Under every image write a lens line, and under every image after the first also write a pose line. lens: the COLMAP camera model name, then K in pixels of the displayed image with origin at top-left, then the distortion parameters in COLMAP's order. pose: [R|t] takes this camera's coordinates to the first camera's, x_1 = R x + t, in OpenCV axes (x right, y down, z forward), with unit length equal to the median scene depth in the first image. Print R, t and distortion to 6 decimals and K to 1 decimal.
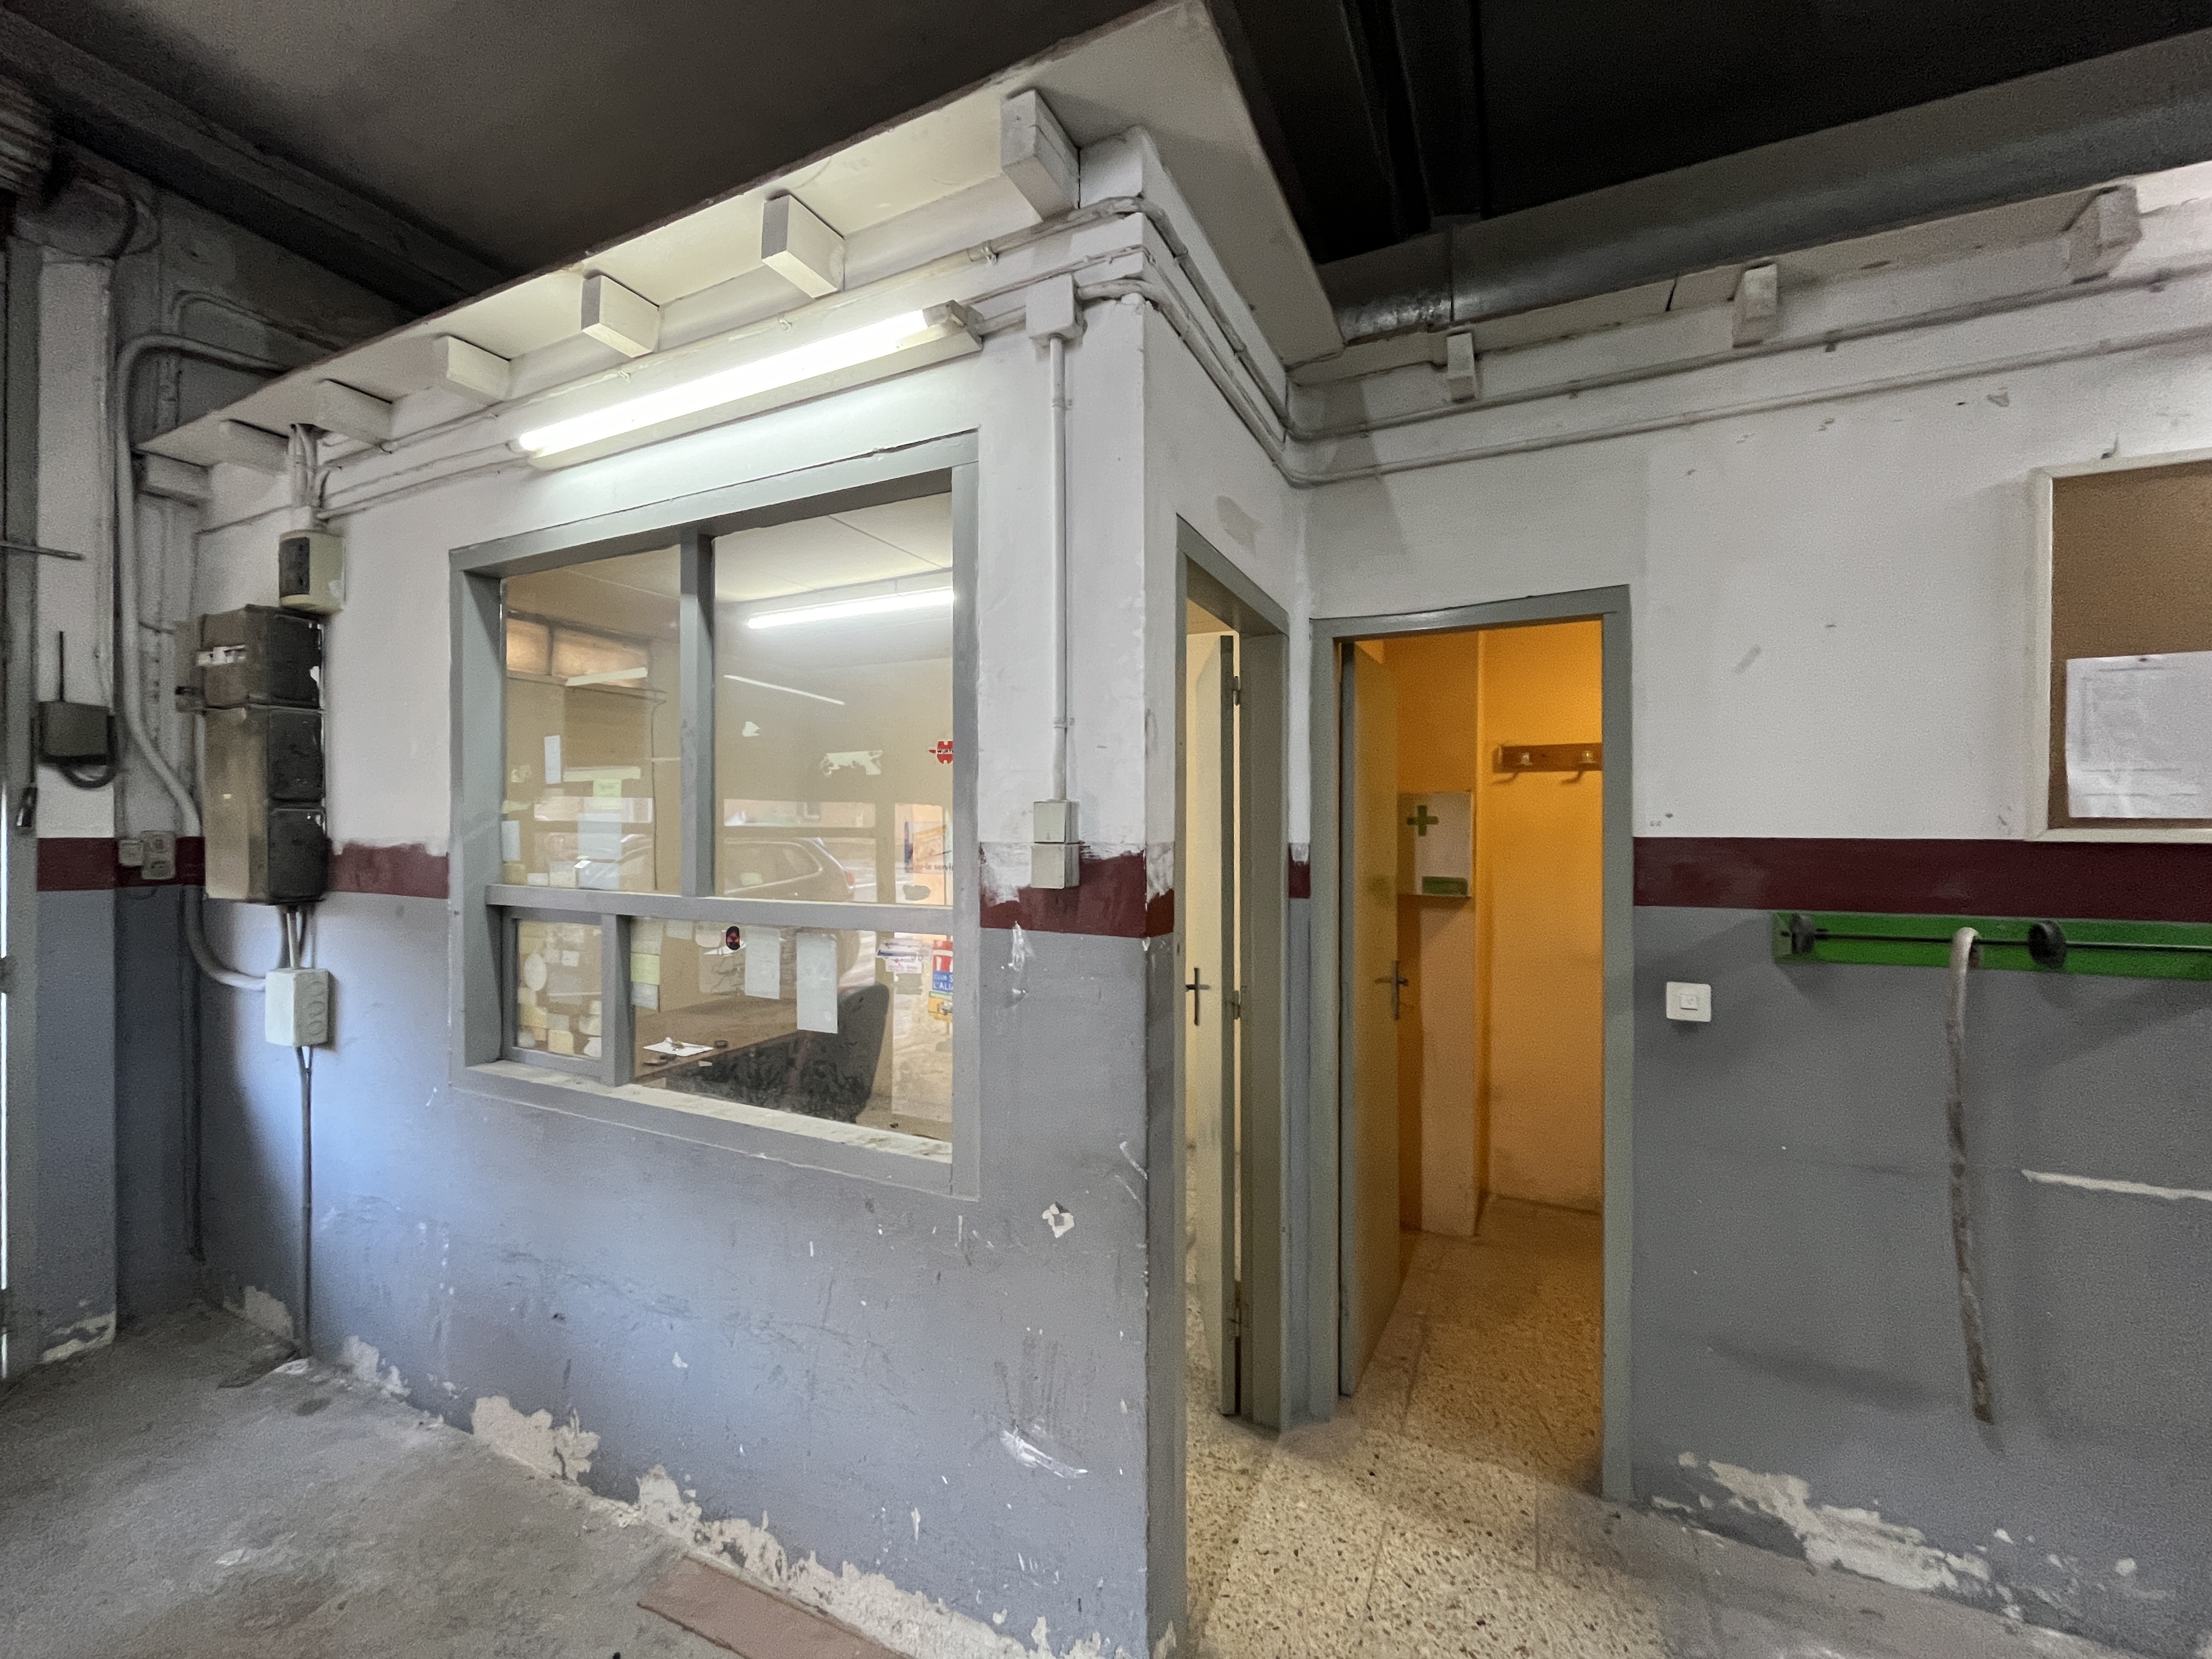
lens RADIAL K [[897.7, 0, 1103.5], [0, 897.7, 827.7], [0, 0, 1]] dist [-0.005085, 0.000390]
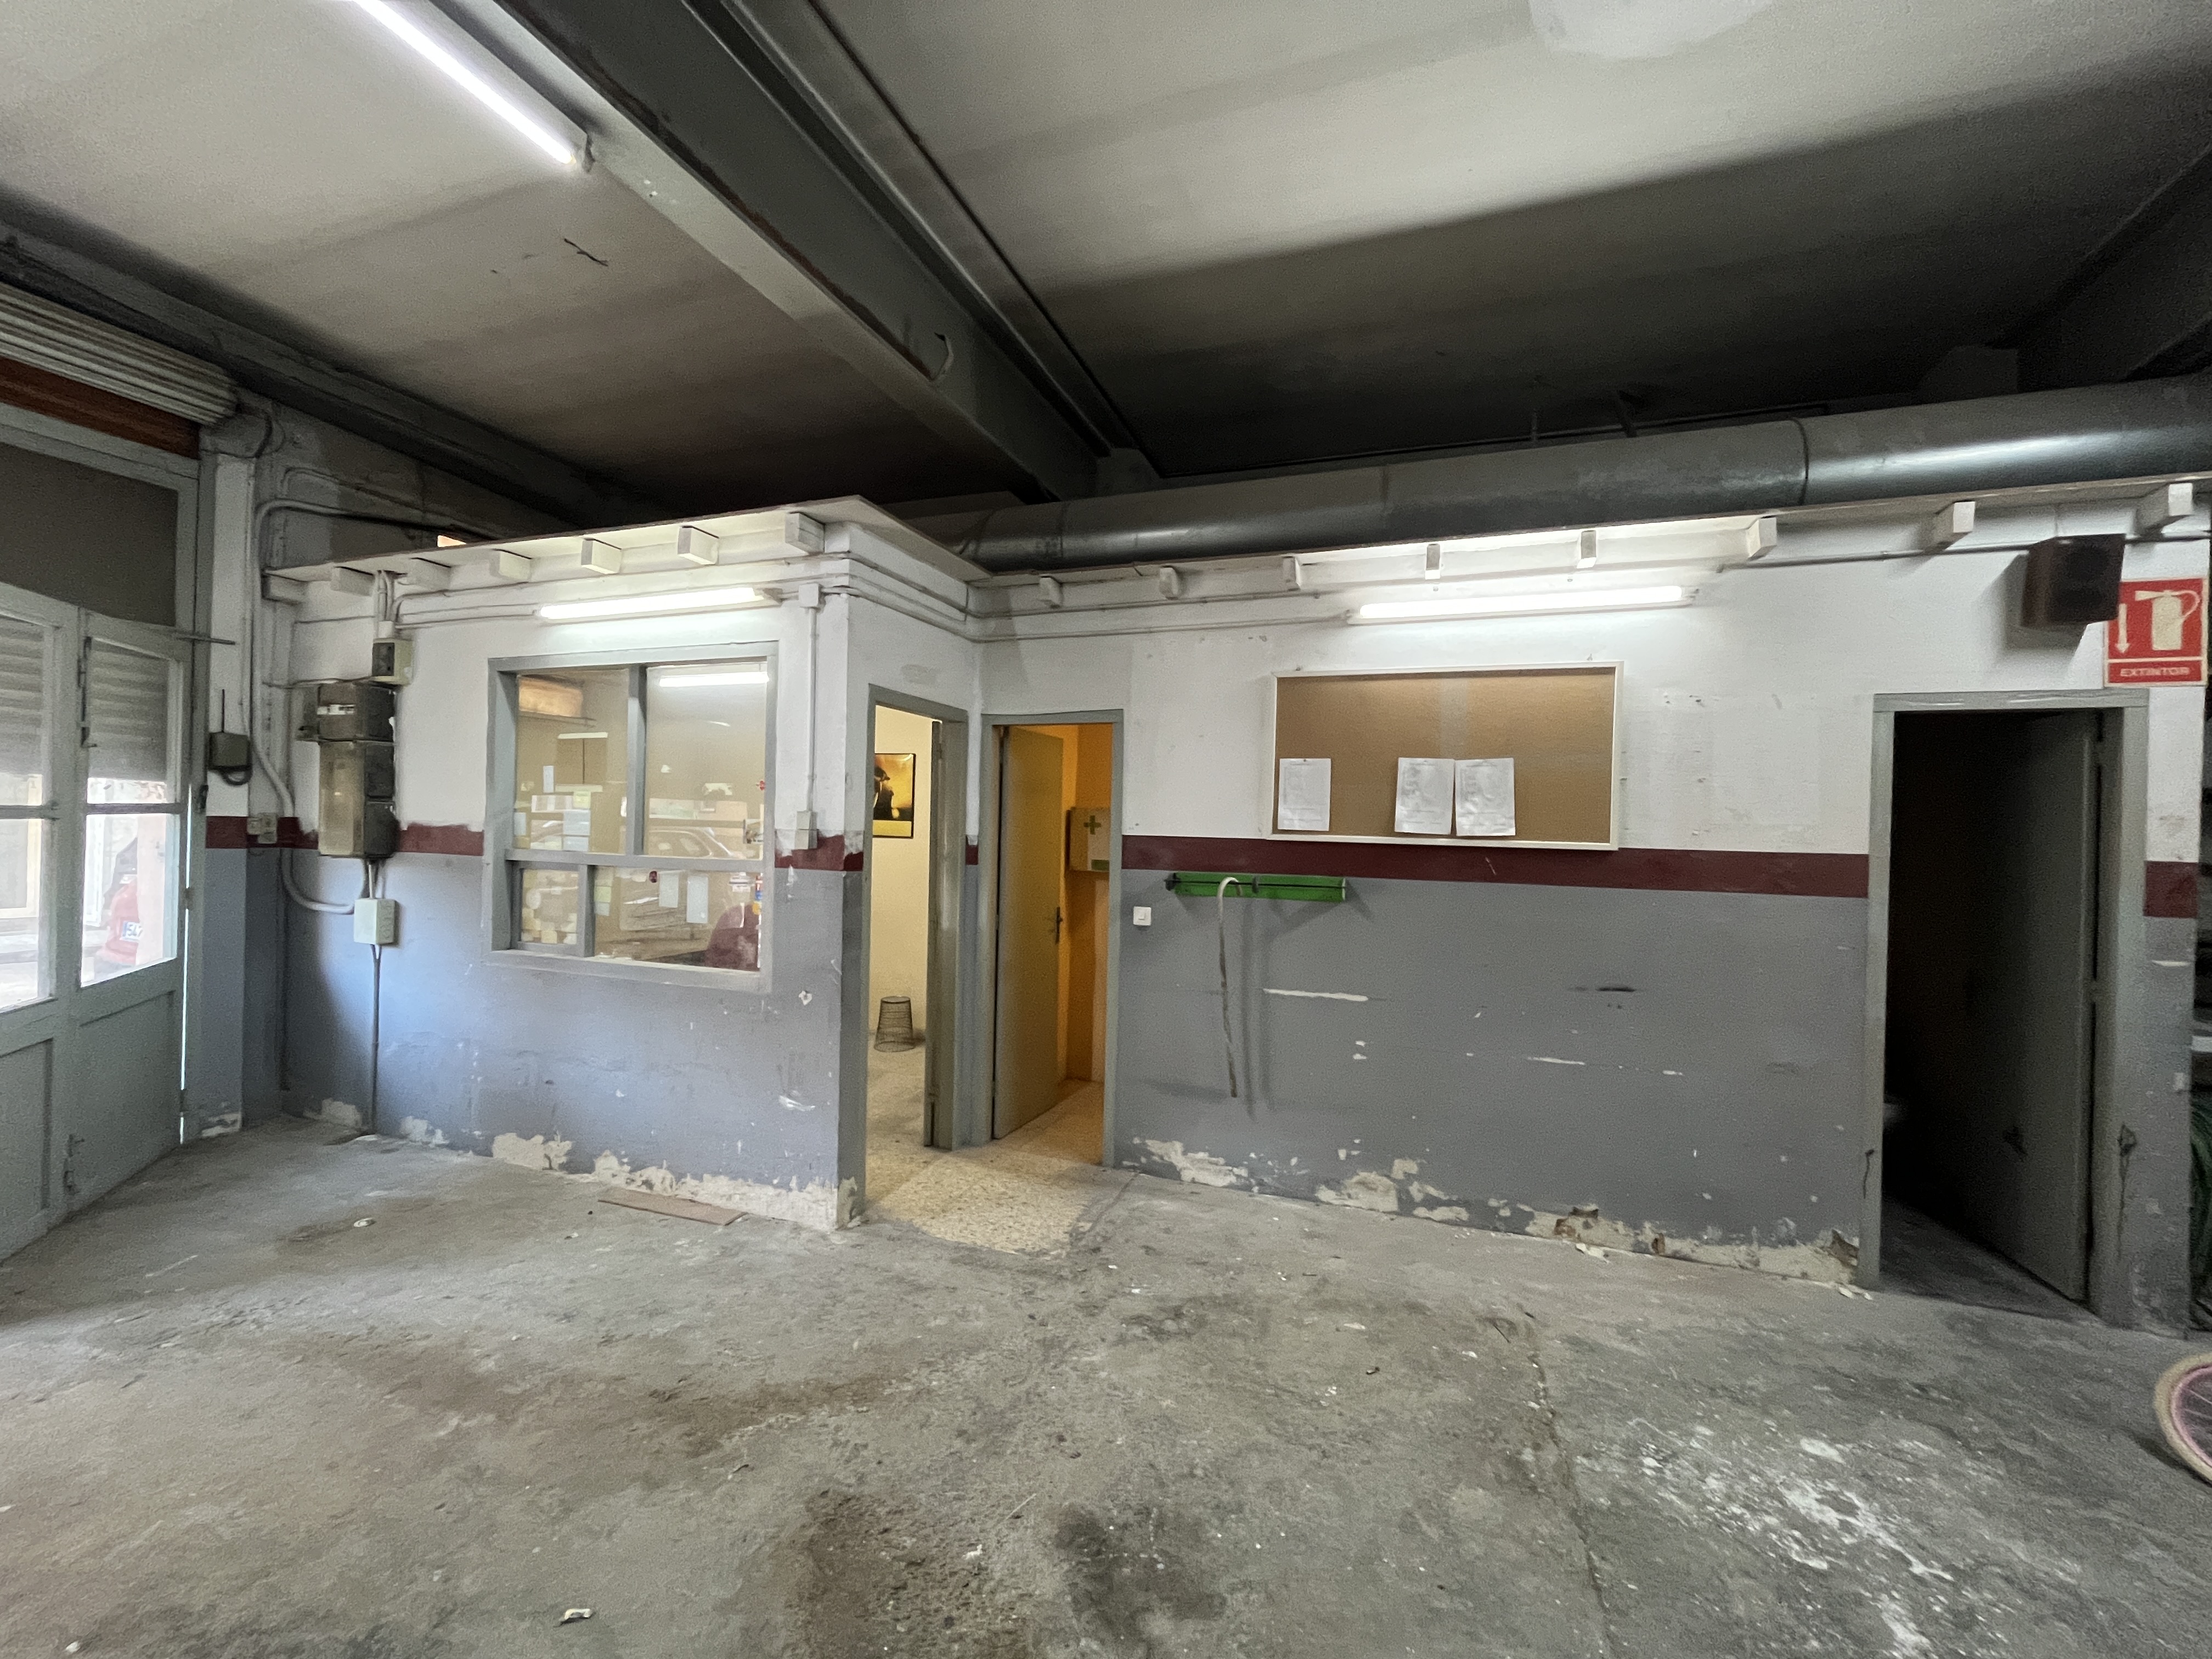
lens RADIAL K [[897.7, 0, 1103.5], [0, 897.7, 827.7], [0, 0, 1]] dist [-0.005085, 0.000390]
pose [[0.994804, 0.022330, 0.099326, 0.313873], [-0.022293, 0.999750, -0.001485, -0.000967], [-0.099334, -0.000737, 0.995054, -0.896189]]
